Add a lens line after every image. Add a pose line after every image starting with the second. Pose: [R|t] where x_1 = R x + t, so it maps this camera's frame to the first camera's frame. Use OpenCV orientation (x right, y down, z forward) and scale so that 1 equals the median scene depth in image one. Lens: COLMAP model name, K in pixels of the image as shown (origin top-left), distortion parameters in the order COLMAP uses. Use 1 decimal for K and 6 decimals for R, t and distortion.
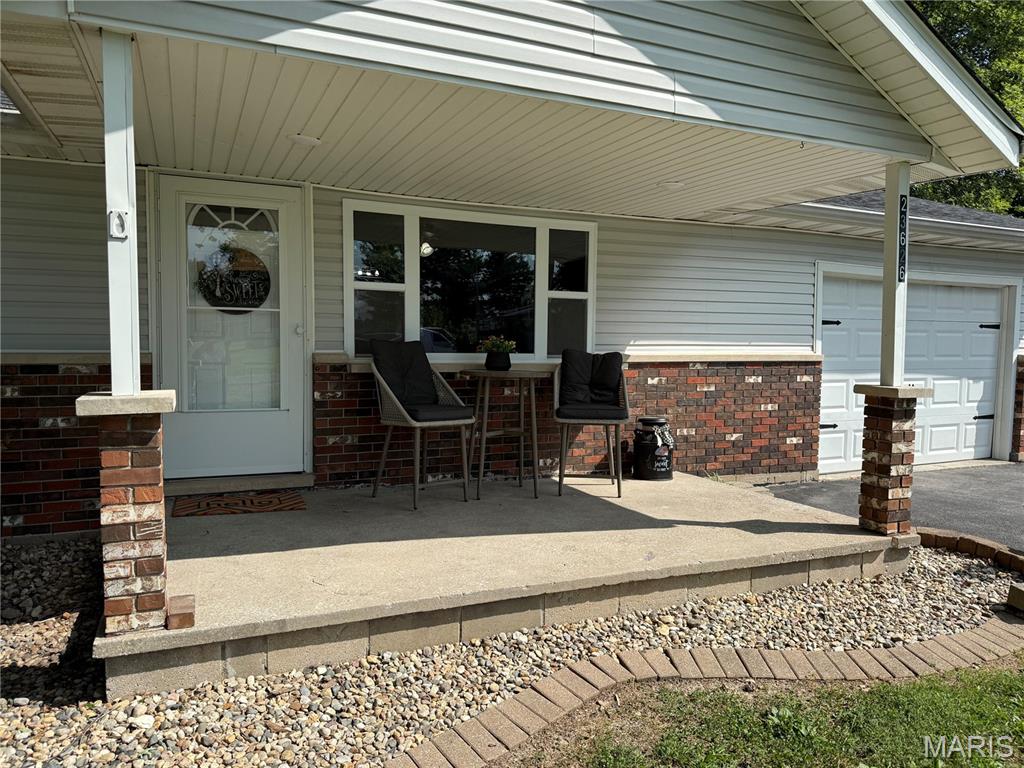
lens RADIAL K [[712.9, 0, 512.9], [0, 712.9, 382.7], [0, 0, 1]] dist [0.051540, -0.000141]
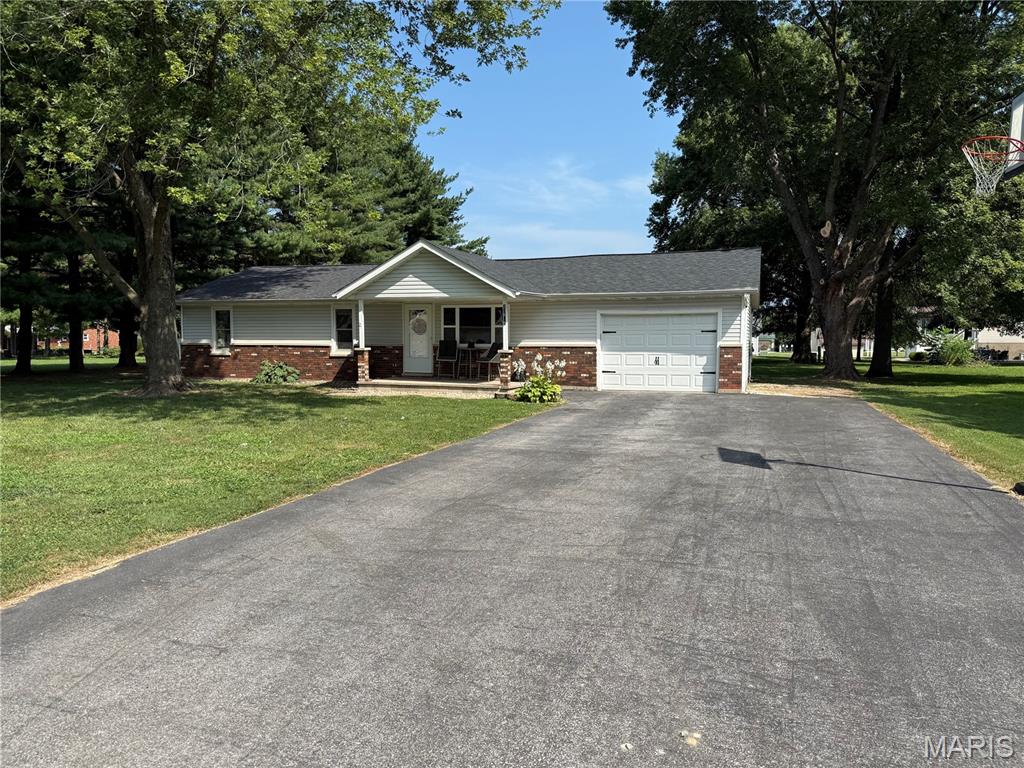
lens RADIAL K [[712.9, 0, 511.1], [0, 712.9, 385.3], [0, 0, 1]] dist [0.051540, -0.000141]
pose [[0.707727, 0.033706, -0.705682, 2.151481], [-0.033093, 0.999346, 0.014544, 0.089882], [0.705711, 0.013060, 0.708380, -1.160735]]
